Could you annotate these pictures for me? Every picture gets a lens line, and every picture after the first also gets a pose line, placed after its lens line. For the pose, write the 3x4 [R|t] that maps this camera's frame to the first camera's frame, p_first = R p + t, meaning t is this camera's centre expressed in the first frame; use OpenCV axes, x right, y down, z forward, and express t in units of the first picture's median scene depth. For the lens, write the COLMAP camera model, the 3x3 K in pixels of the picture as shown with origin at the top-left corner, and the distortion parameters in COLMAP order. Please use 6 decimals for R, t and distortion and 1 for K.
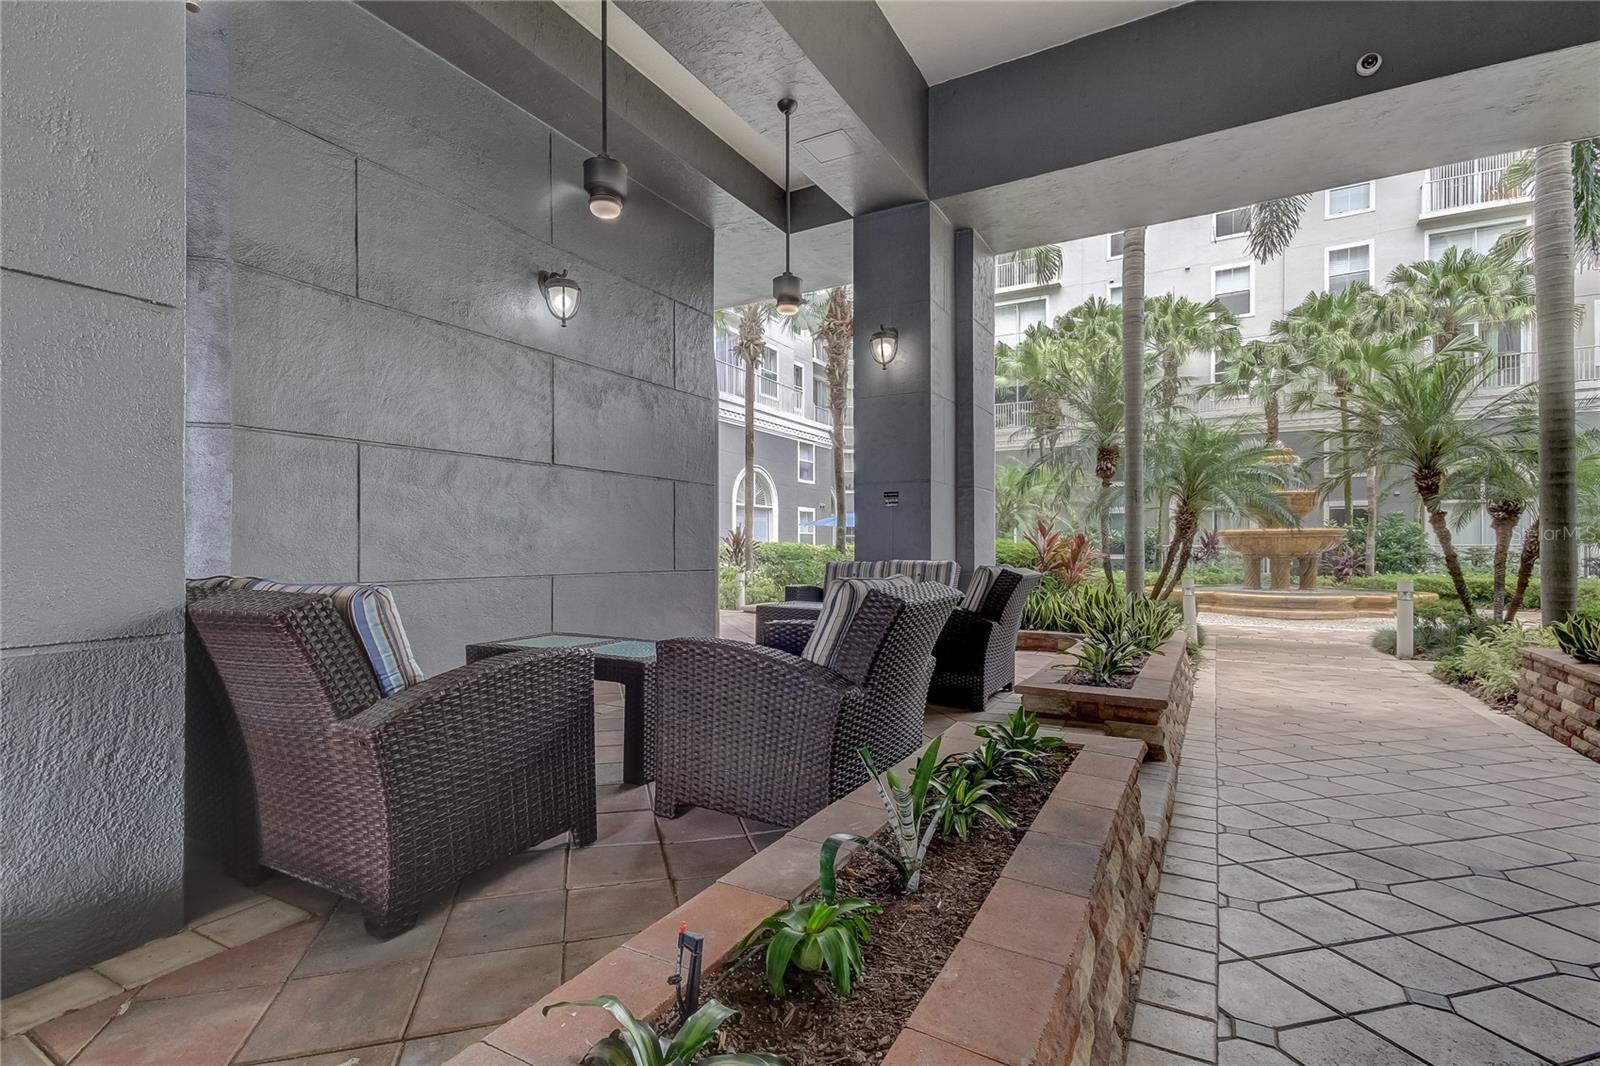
lens RADIAL K [[756.5, 0, 784.1], [0, 756.5, 546.8], [0, 0, 1]] dist [0.024521, 0.000239]
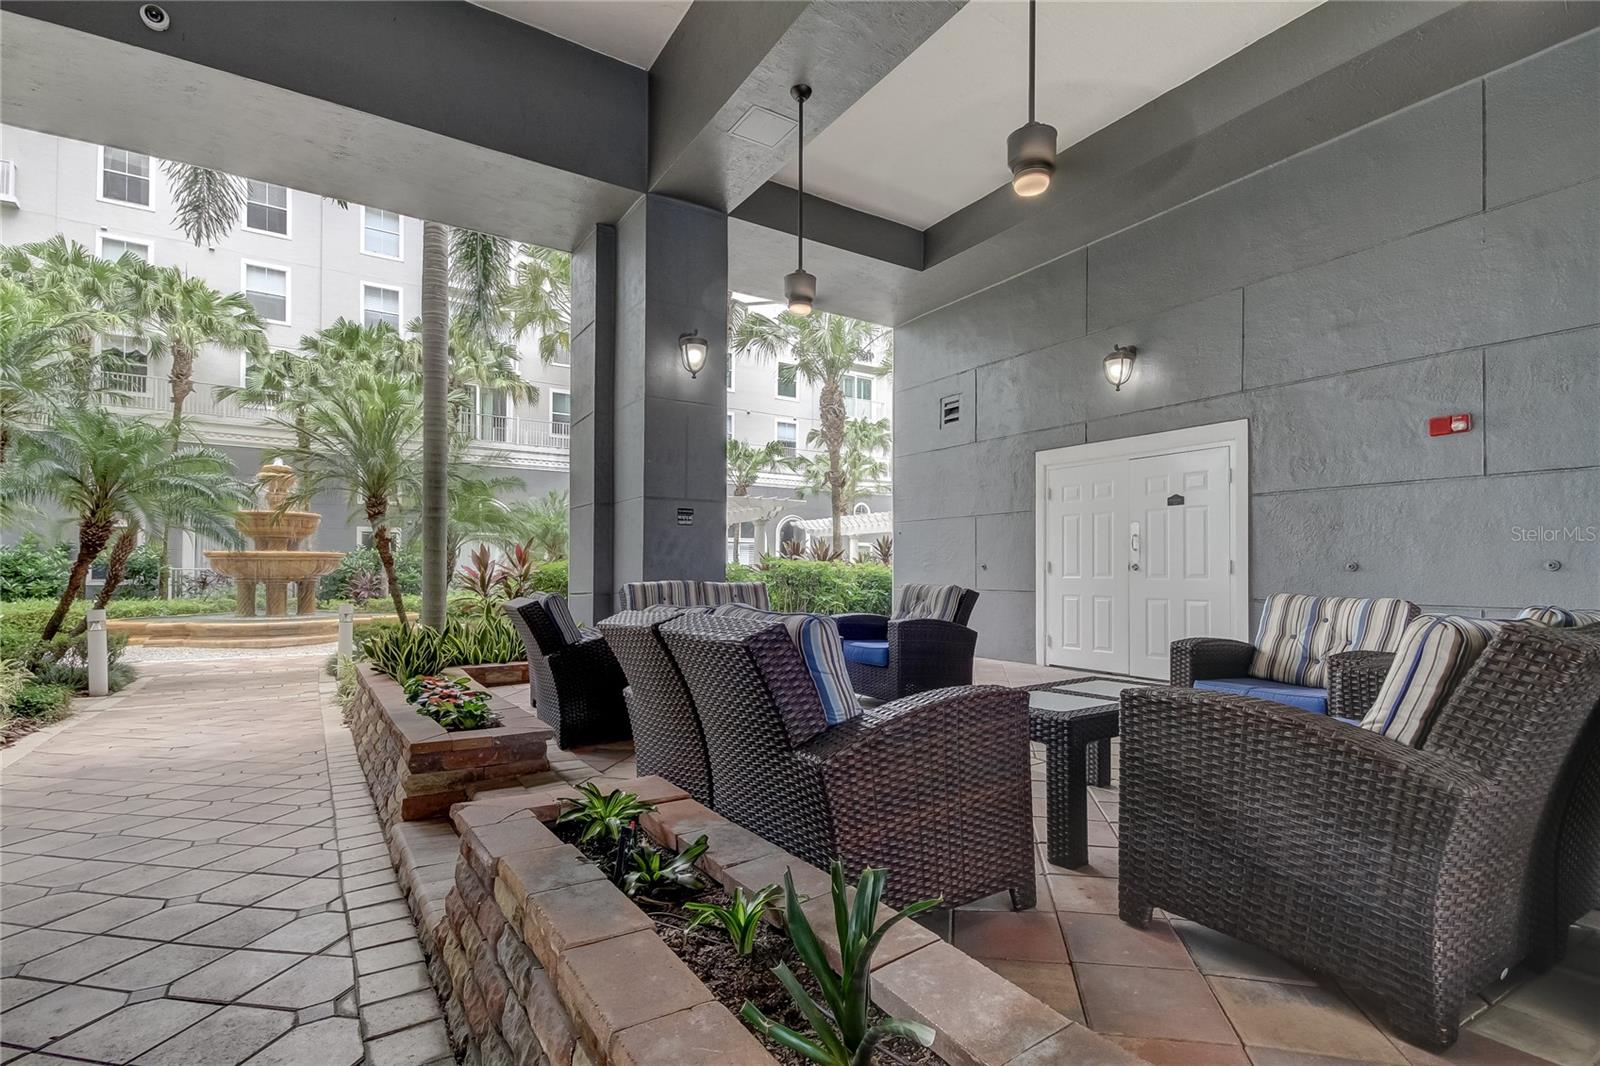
lens RADIAL K [[772.1, 0, 808.7], [0, 772.1, 558.5], [0, 0, 1]] dist [0.024659, -0.000203]
pose [[0.462384, 0.020544, 0.886442, 0.077094], [-0.006228, 0.999782, -0.019922, 0.000460], [-0.886658, 0.003690, 0.462412, -0.016822]]
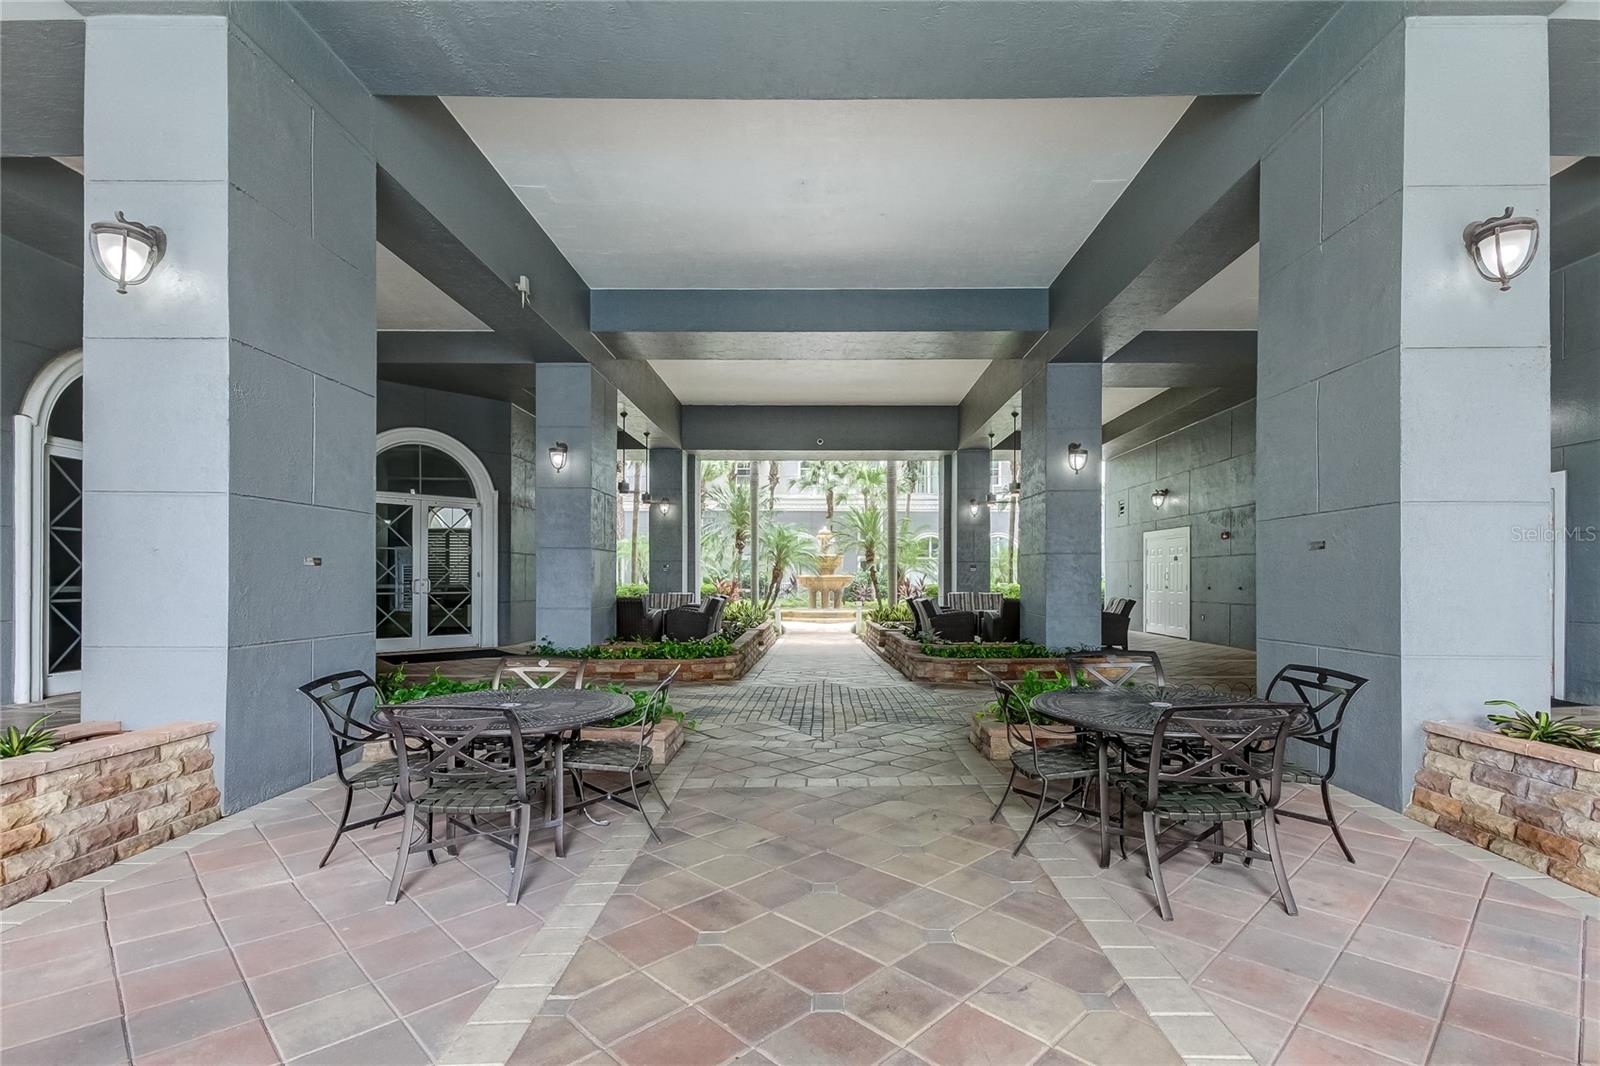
lens RADIAL K [[772.1, 0, 808.7], [0, 772.1, 558.5], [0, 0, 1]] dist [0.024659, -0.000203]
pose [[0.872998, 0.017346, 0.487415, -0.213090], [-0.003451, 0.999562, -0.029392, -0.007087], [-0.487712, 0.023977, 0.872675, -0.444381]]
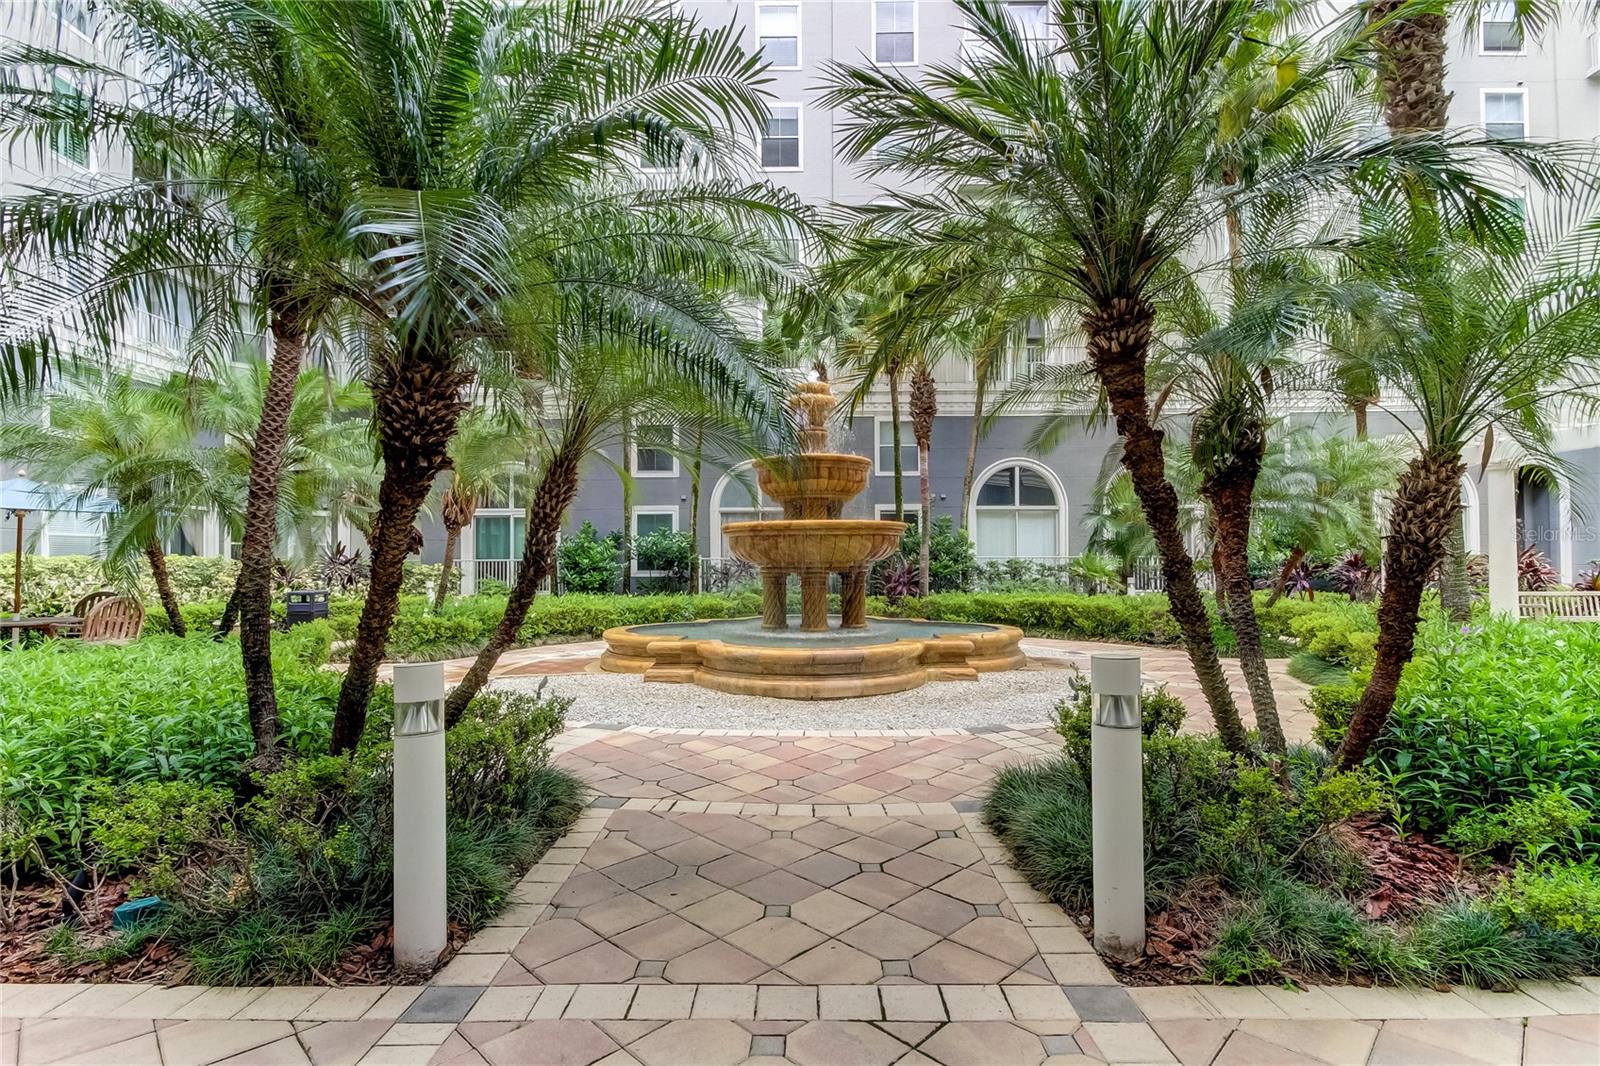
lens RADIAL K [[772.1, 0, 808.7], [0, 772.1, 558.5], [0, 0, 1]] dist [0.024659, -0.000203]
pose [[0.864186, 0.001581, 0.503171, 0.269626], [0.002687, 0.999966, -0.007757, 0.006214], [-0.503166, 0.008055, 0.864152, 0.381741]]
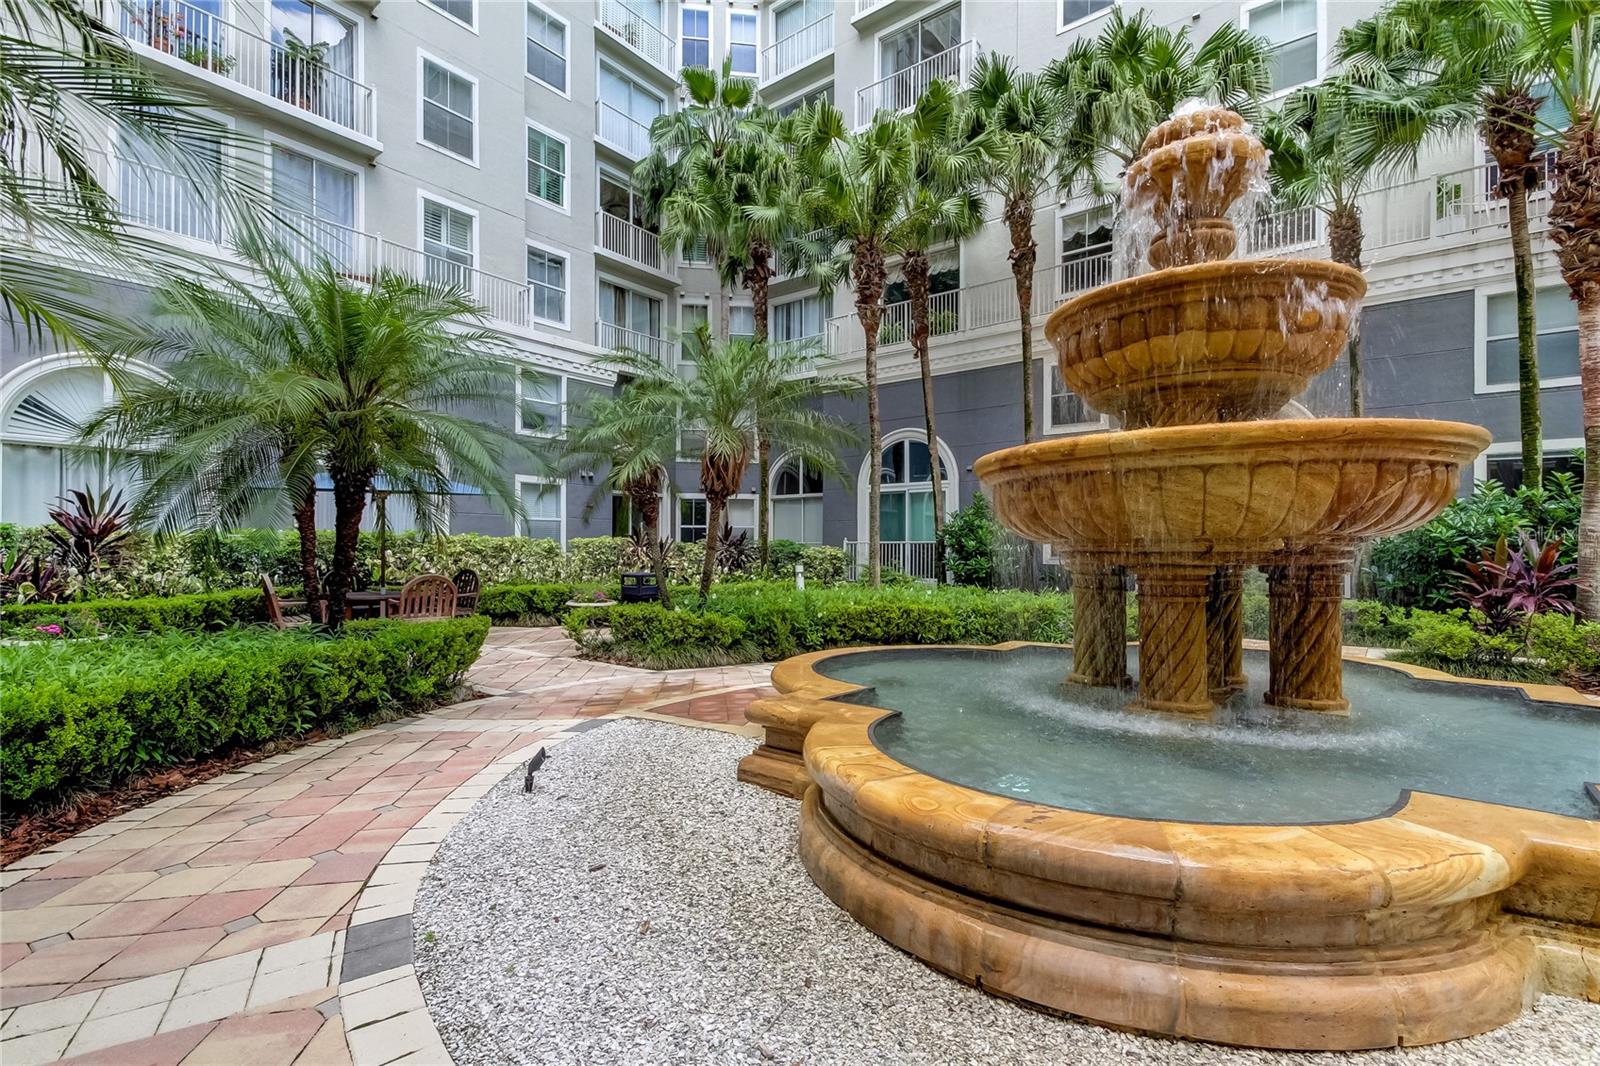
lens RADIAL K [[770.5, 0, 769.4], [0, 770.5, 546.5], [0, 0, 1]] dist [0.002355, 0.000140]
pose [[0.988005, 0.004614, -0.154353, 0.421769], [-0.005087, 0.999983, -0.002670, 0.007217], [0.154339, 0.003423, 0.988012, 0.559389]]
